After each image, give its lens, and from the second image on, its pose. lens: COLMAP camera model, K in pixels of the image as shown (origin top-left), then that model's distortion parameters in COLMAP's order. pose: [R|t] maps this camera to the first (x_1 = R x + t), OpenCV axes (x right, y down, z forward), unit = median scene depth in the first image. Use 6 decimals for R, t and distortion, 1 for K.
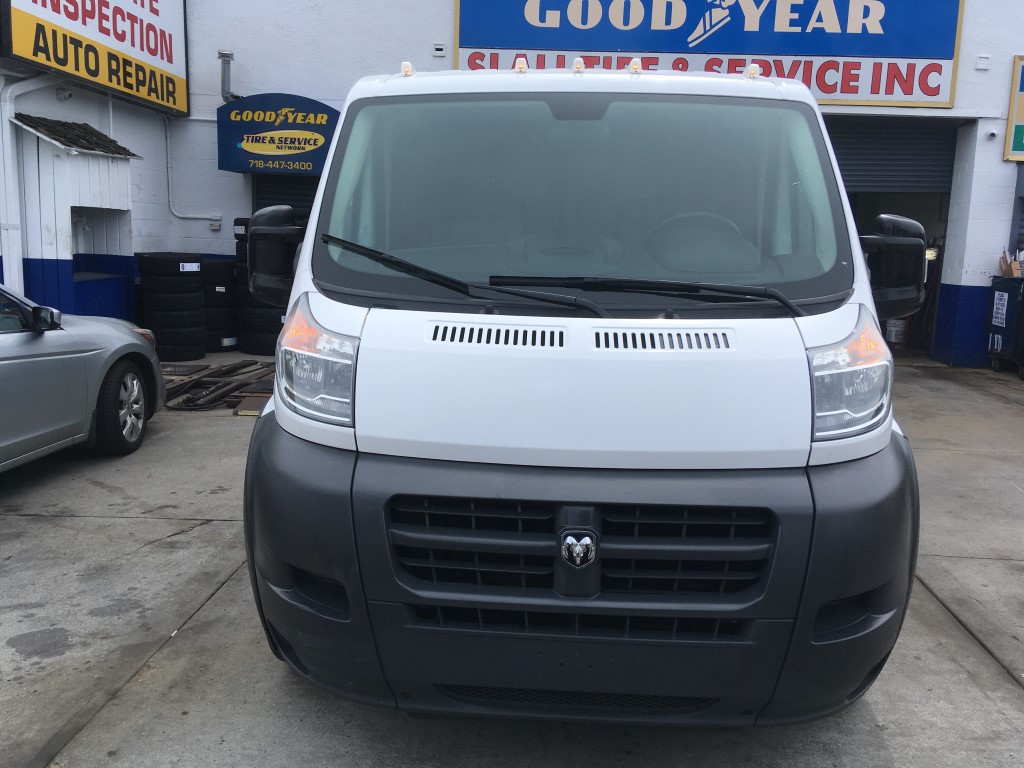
lens RADIAL K [[864.8, 0, 510.2], [0, 864.8, 381.7], [0, 0, 1]] dist [0.109065, -0.163627]
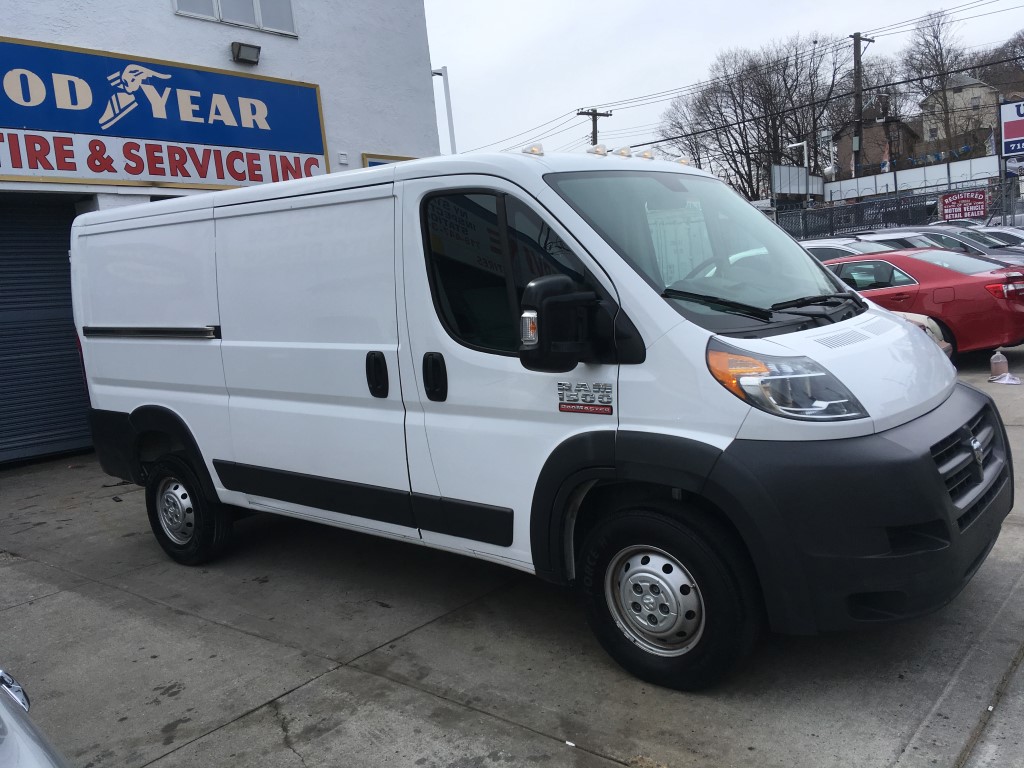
lens RADIAL K [[864.8, 0, 513.2], [0, 864.8, 373.8], [0, 0, 1]] dist [0.109065, -0.163627]
pose [[0.585374, -0.163459, 0.794115, -0.843337], [0.245239, 0.969282, 0.018740, -0.090575], [-0.772784, 0.183778, 0.607479, 0.333539]]
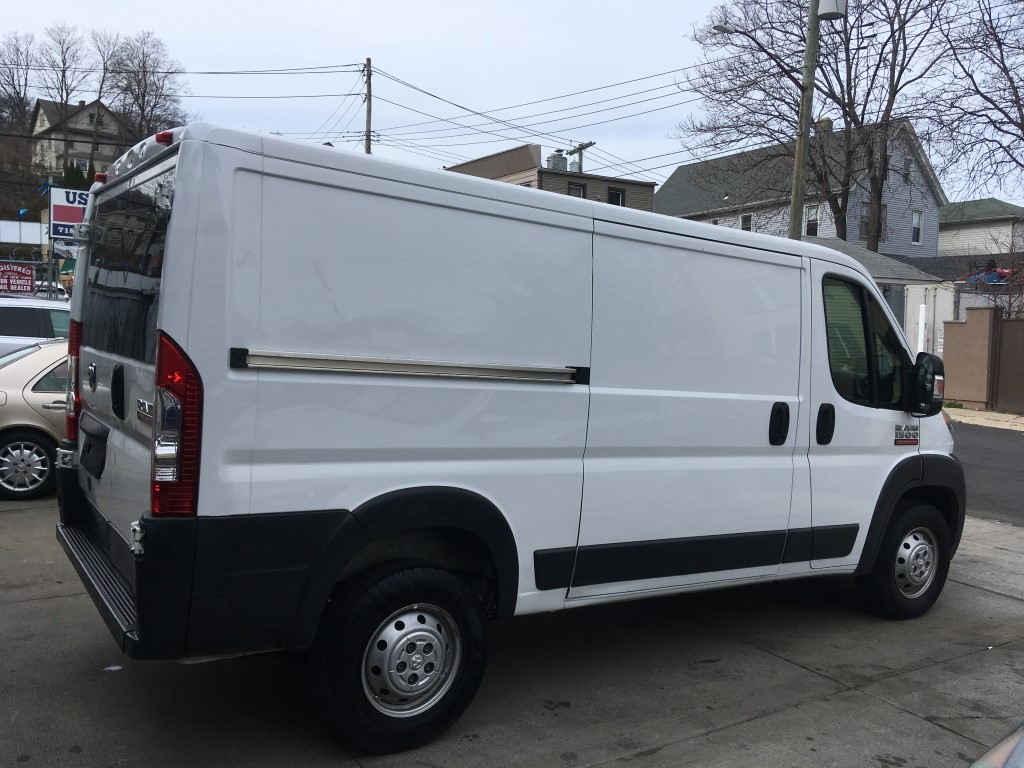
lens RADIAL K [[864.8, 0, 514.5], [0, 864.8, 381.2], [0, 0, 1]] dist [0.109065, -0.163627]
pose [[-0.604316, -0.095213, 0.791035, -0.797240], [0.085531, 0.979344, 0.183220, -0.375543], [-0.792140, 0.178381, -0.583690, 1.878095]]
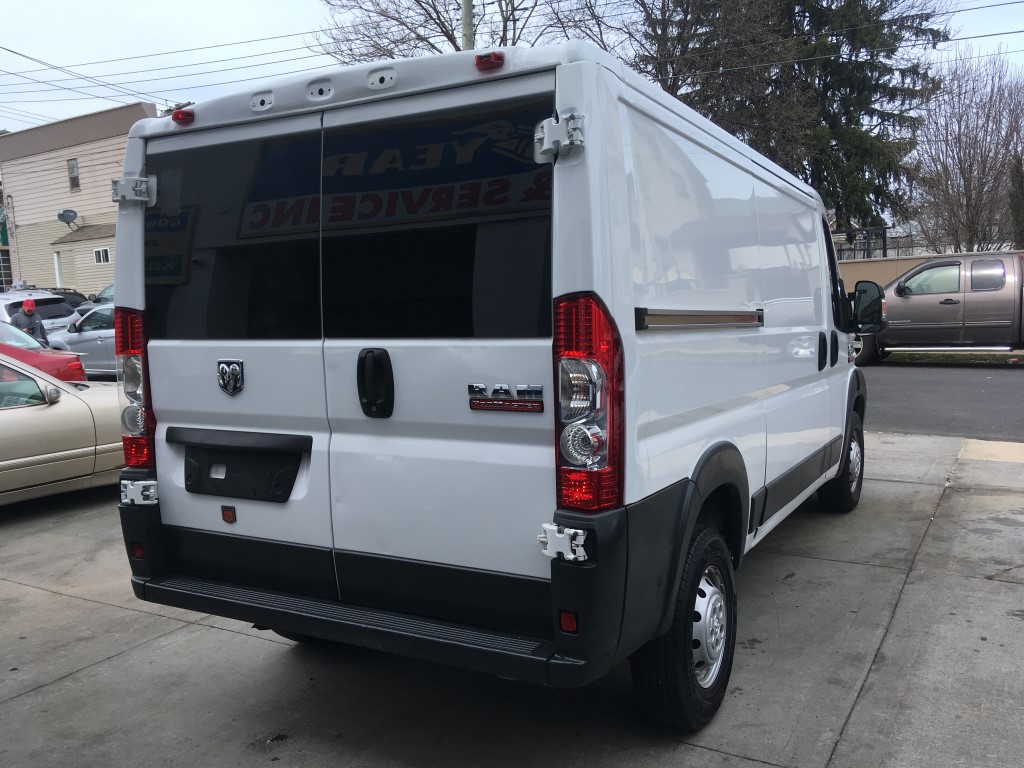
lens RADIAL K [[864.8, 0, 507.1], [0, 864.8, 382.0], [0, 0, 1]] dist [0.109065, -0.163627]
pose [[-0.892290, -0.027484, 0.450625, -0.321658], [0.100484, 0.961018, 0.257582, -0.406448], [-0.440137, 0.275118, -0.854745, 2.199864]]
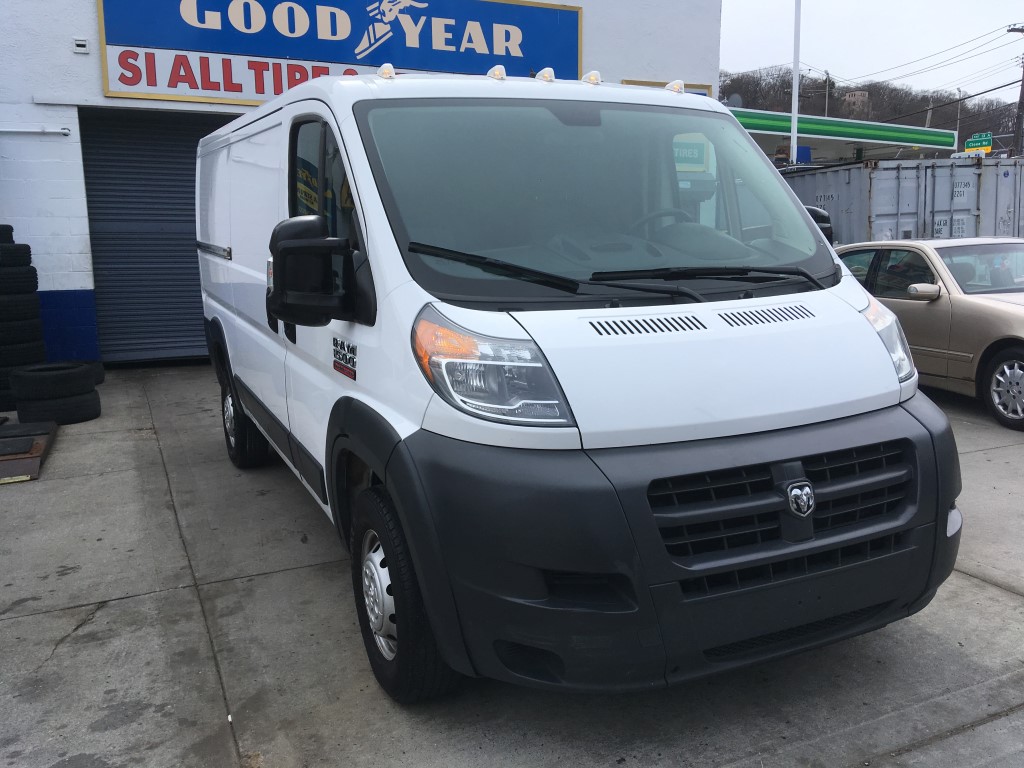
lens RADIAL K [[864.8, 0, 517.9], [0, 864.8, 387.8], [0, 0, 1]] dist [0.109065, -0.163627]
pose [[0.875936, -0.125091, 0.465927, -0.388501], [0.128383, 0.991414, 0.024814, -0.014027], [-0.465030, 0.038082, 0.884475, 0.078923]]
